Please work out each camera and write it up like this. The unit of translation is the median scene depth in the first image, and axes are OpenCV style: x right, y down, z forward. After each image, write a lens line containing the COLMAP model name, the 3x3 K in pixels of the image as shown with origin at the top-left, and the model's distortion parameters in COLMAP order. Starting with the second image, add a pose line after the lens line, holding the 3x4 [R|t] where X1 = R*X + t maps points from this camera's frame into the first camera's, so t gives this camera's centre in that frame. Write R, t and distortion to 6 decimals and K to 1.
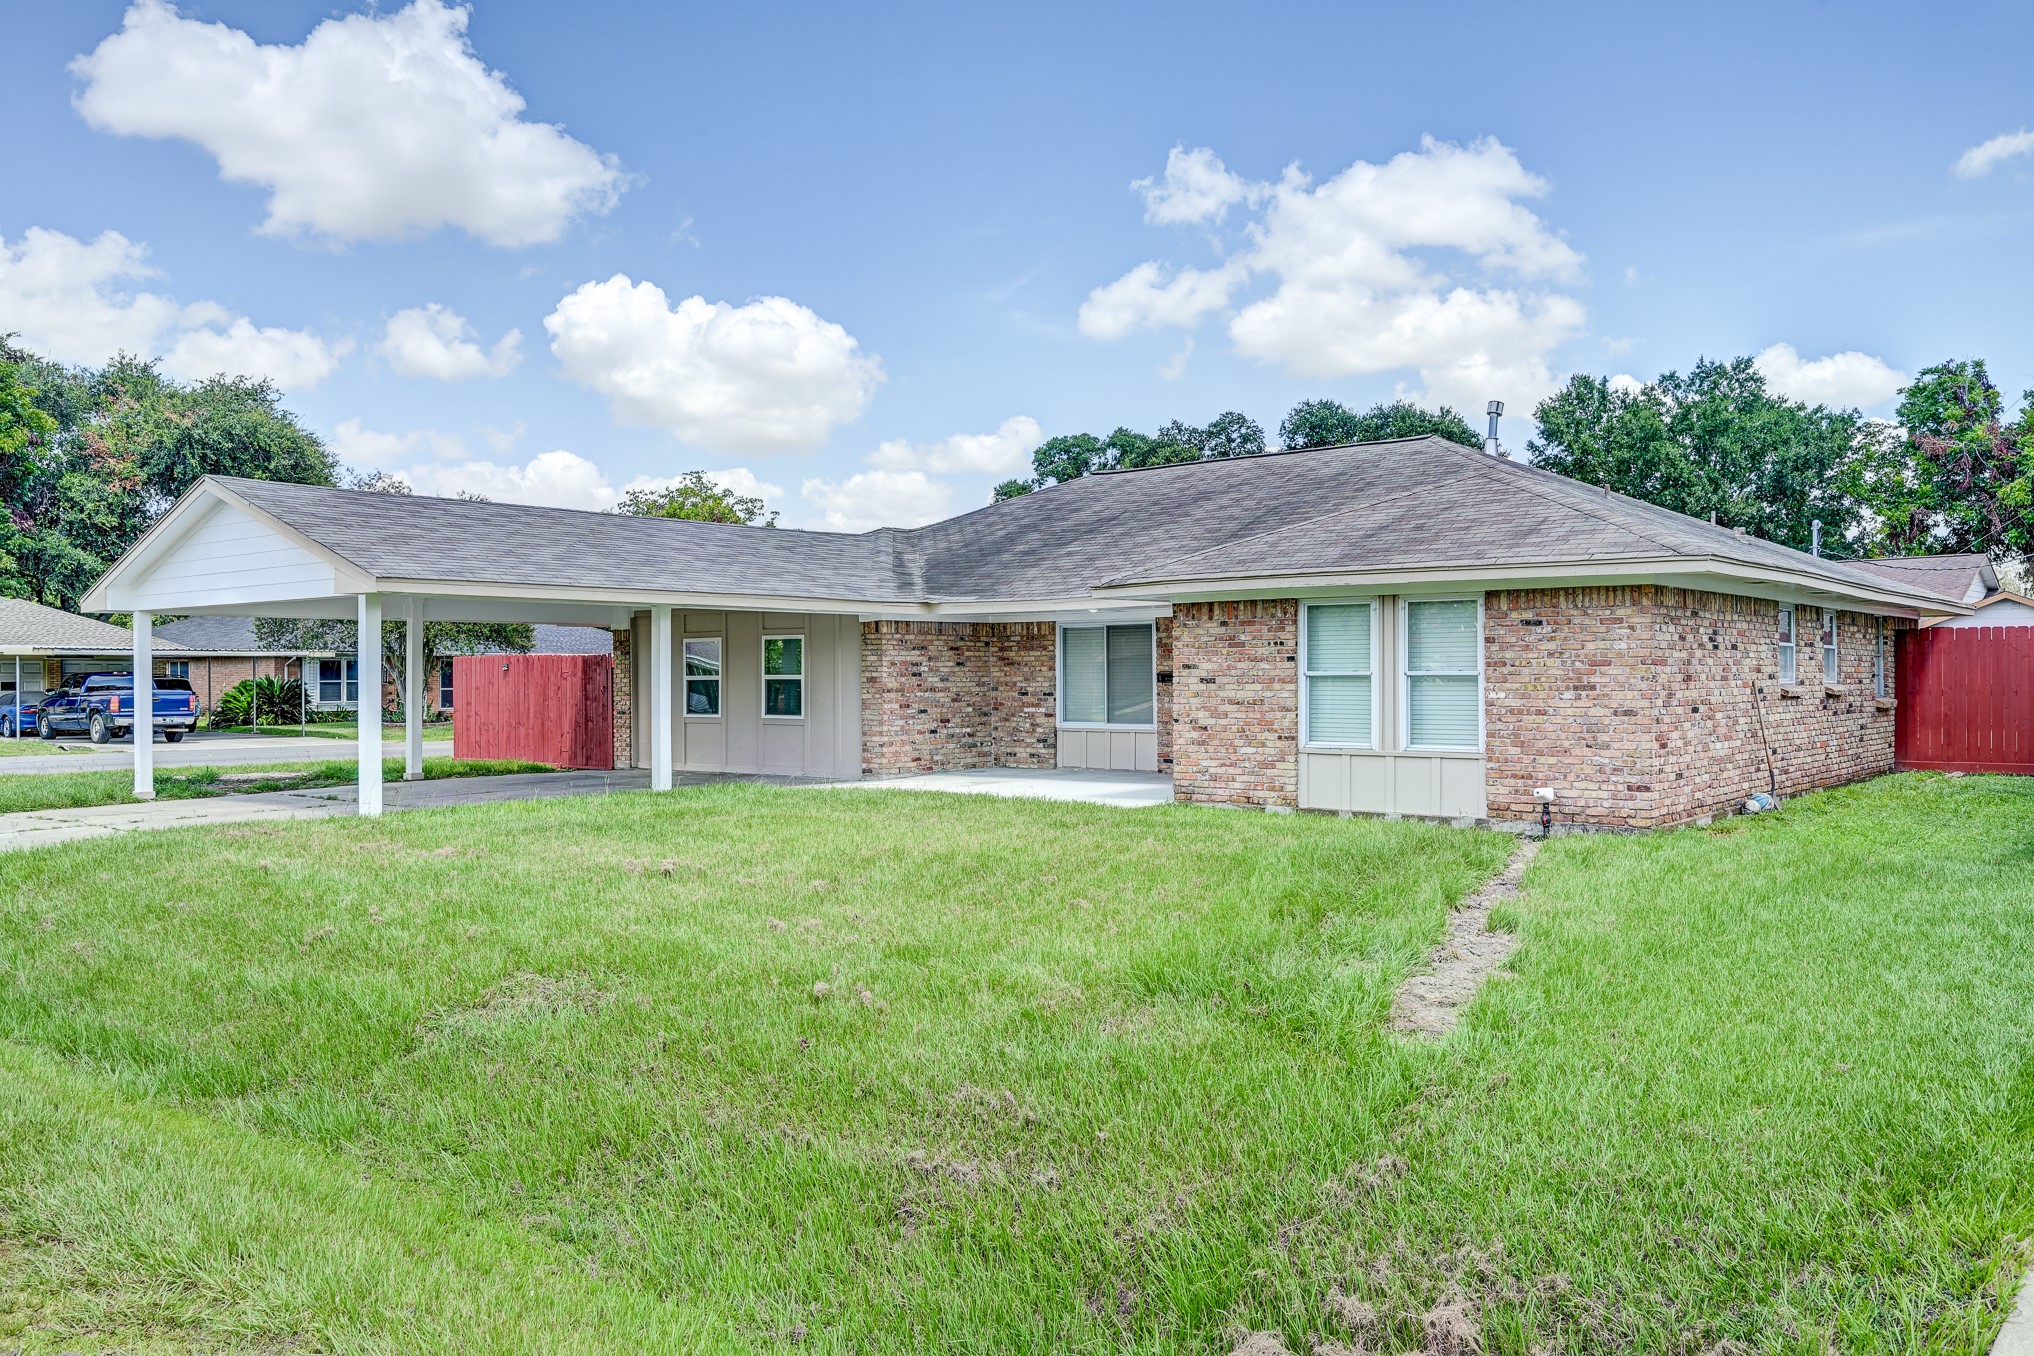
lens RADIAL K [[1512.4, 0, 1017.0], [0, 1512.4, 678.0], [0, 0, 1]] dist [0.000217, -0.000012]
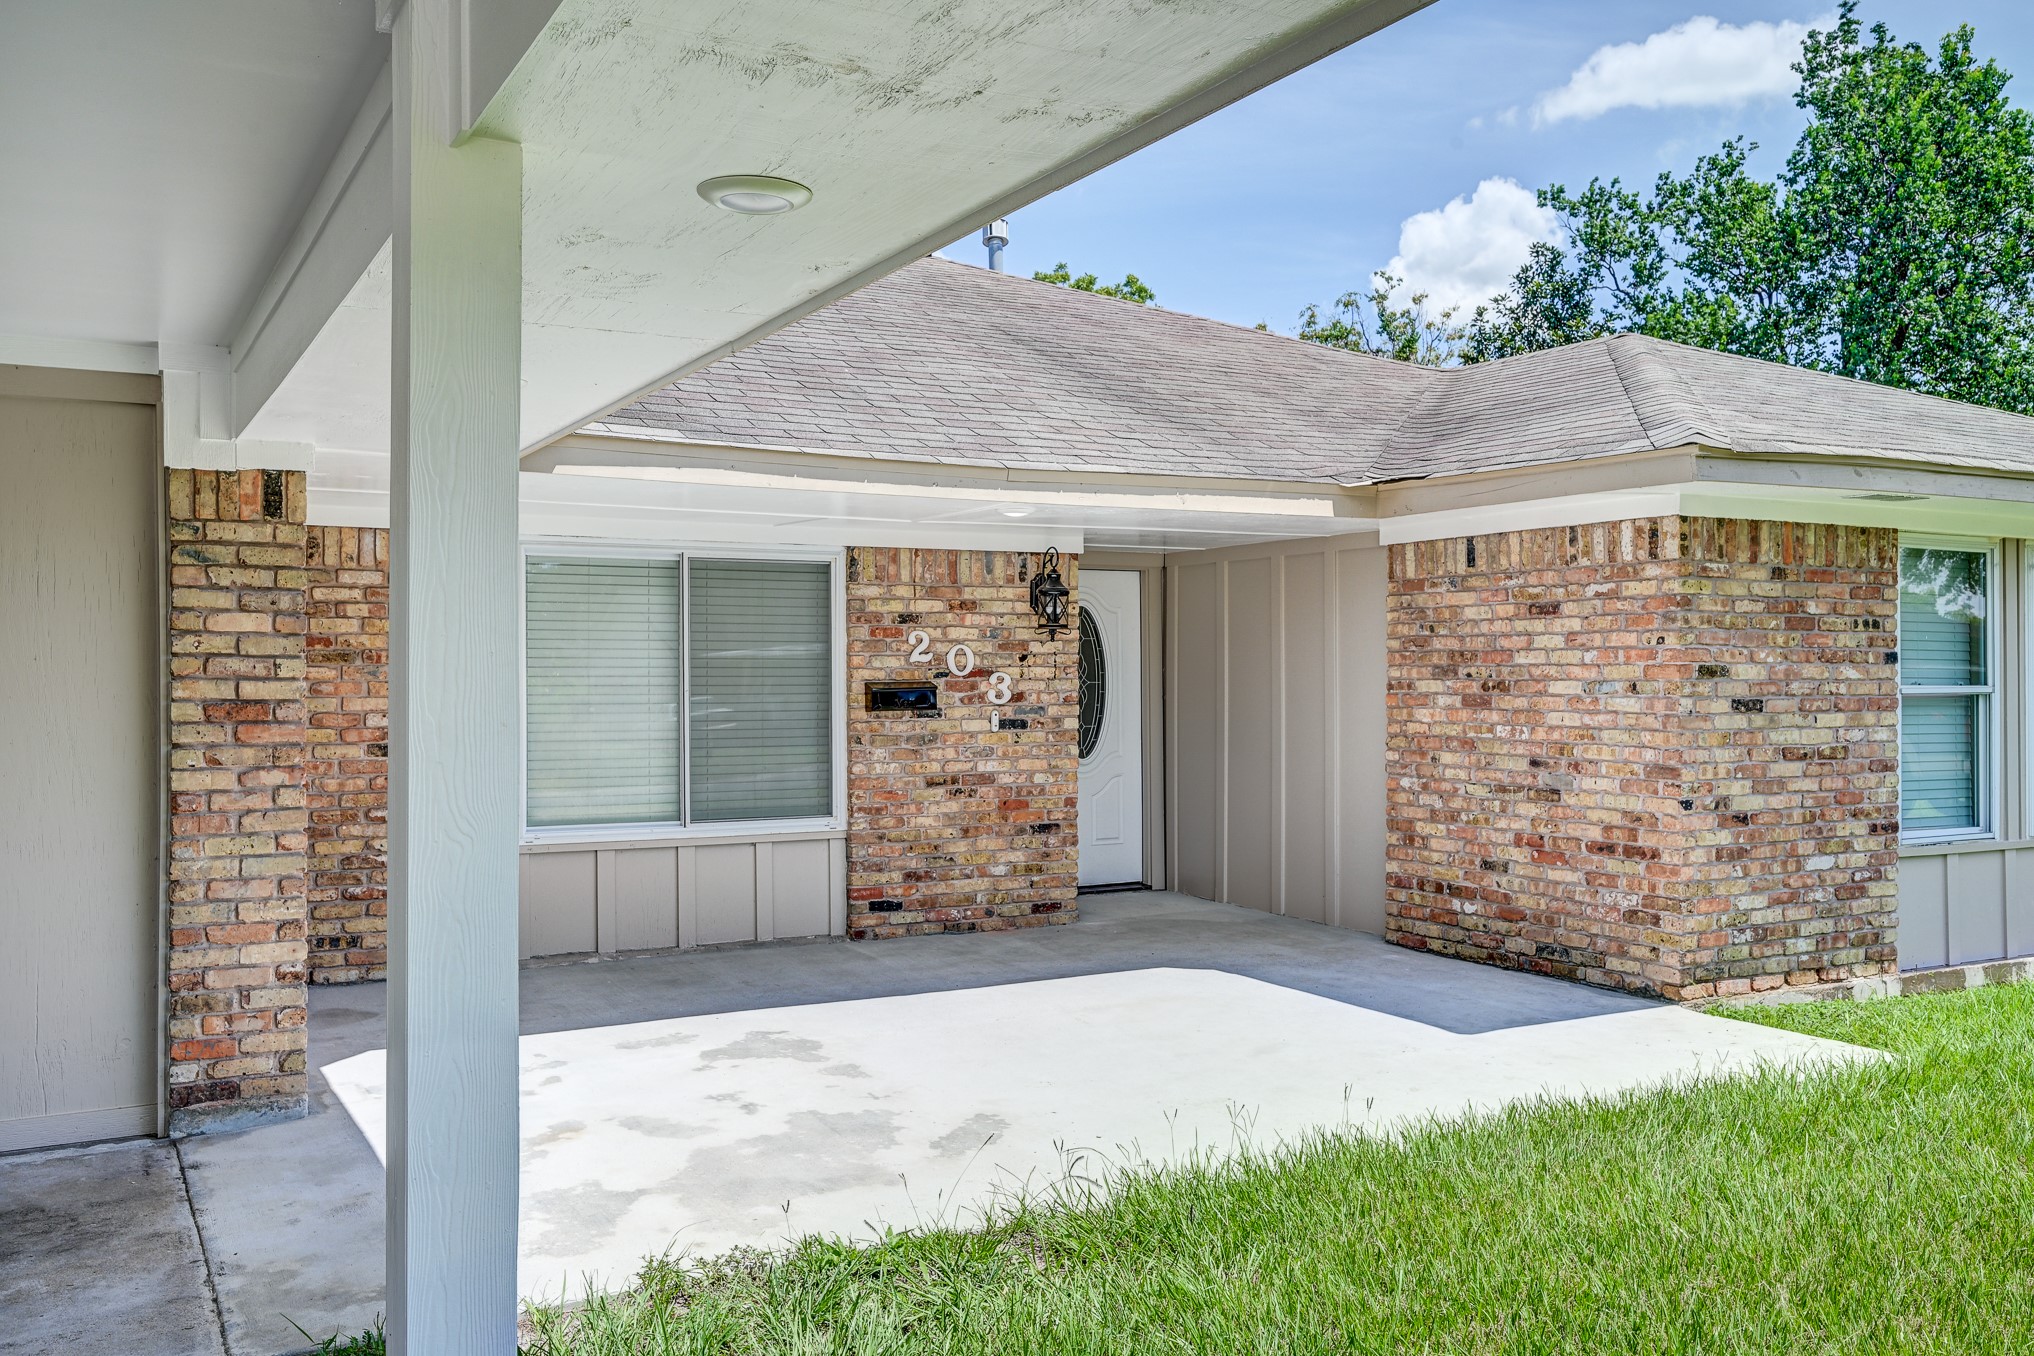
lens RADIAL K [[1722.0, 0, 1017.0], [0, 1722.0, 678.0], [0, 0, 1]] dist [-0.002348, -0.001121]
pose [[0.368815, 0.007461, 0.929473, -0.396638], [0.001194, 0.999963, -0.008500, -0.002264], [-0.929502, 0.004245, 0.368792, 1.015245]]
